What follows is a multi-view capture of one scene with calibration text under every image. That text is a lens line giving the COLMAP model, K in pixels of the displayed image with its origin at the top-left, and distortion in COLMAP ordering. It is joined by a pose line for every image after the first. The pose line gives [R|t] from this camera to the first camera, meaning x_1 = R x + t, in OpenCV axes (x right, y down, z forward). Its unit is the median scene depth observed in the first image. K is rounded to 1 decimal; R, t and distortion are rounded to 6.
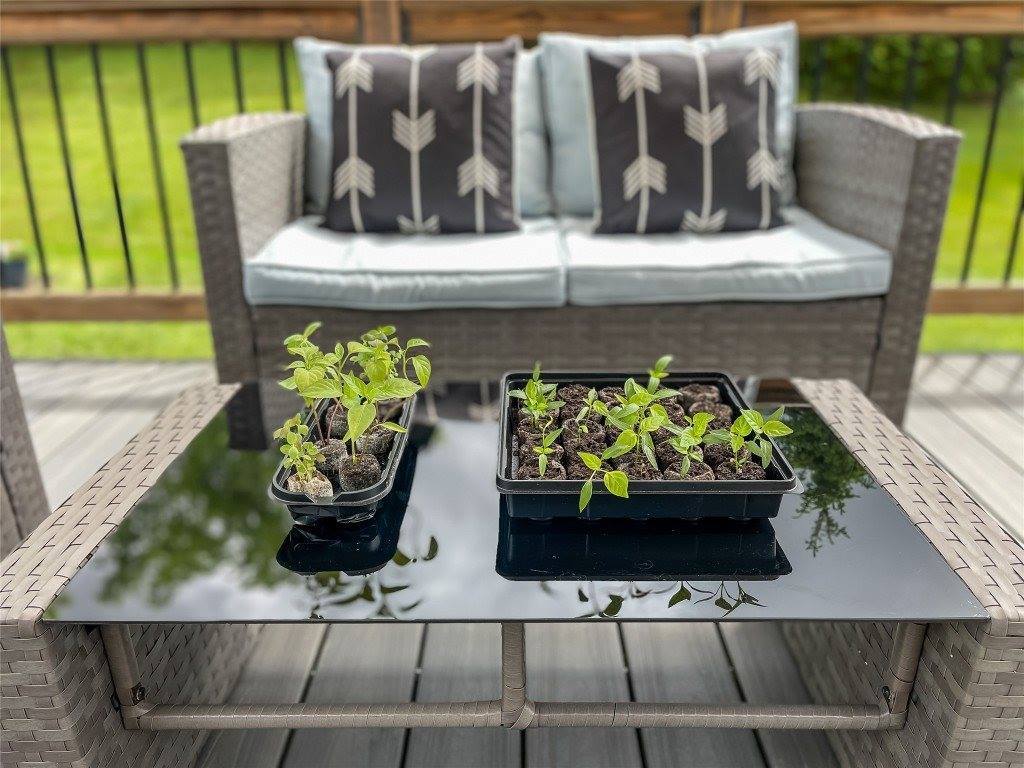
lens RADIAL K [[787.9, 0, 512.0], [0, 787.9, 384.0], [0, 0, 1]] dist [0.064338, -0.110729]
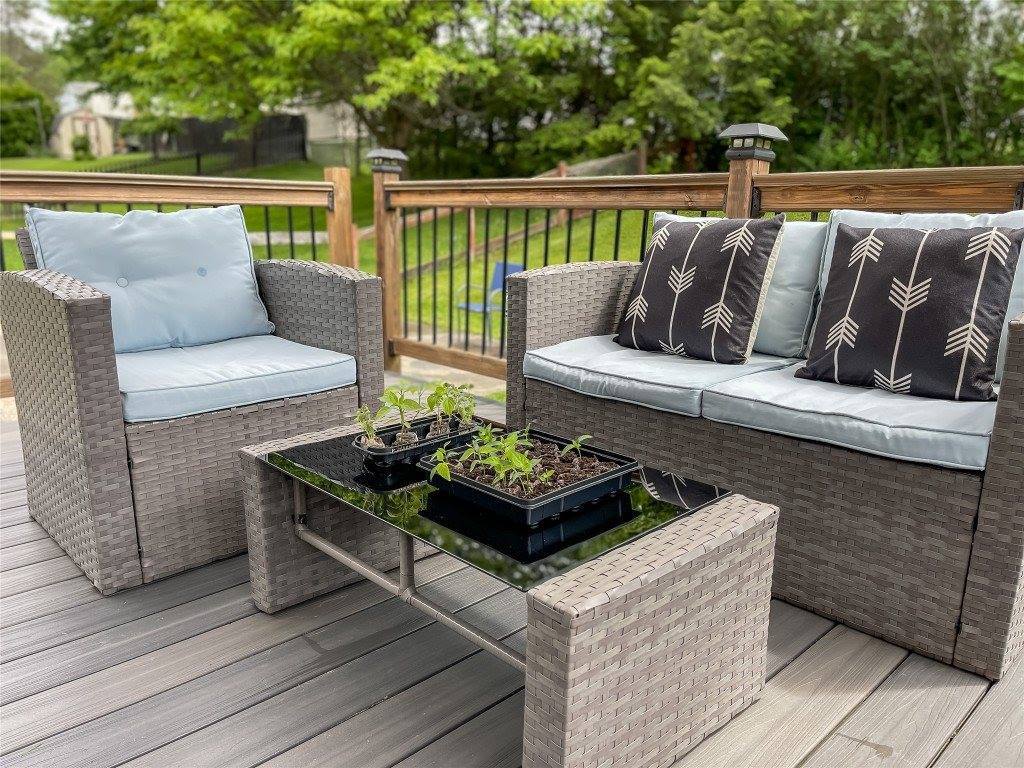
lens RADIAL K [[787.9, 0, 512.0], [0, 787.9, 384.0], [0, 0, 1]] dist [0.064338, -0.110729]
pose [[0.699874, 0.168802, -0.694034, 0.628261], [-0.280287, 0.958640, -0.049486, -0.005904], [0.656975, 0.229162, 0.718240, -0.098416]]
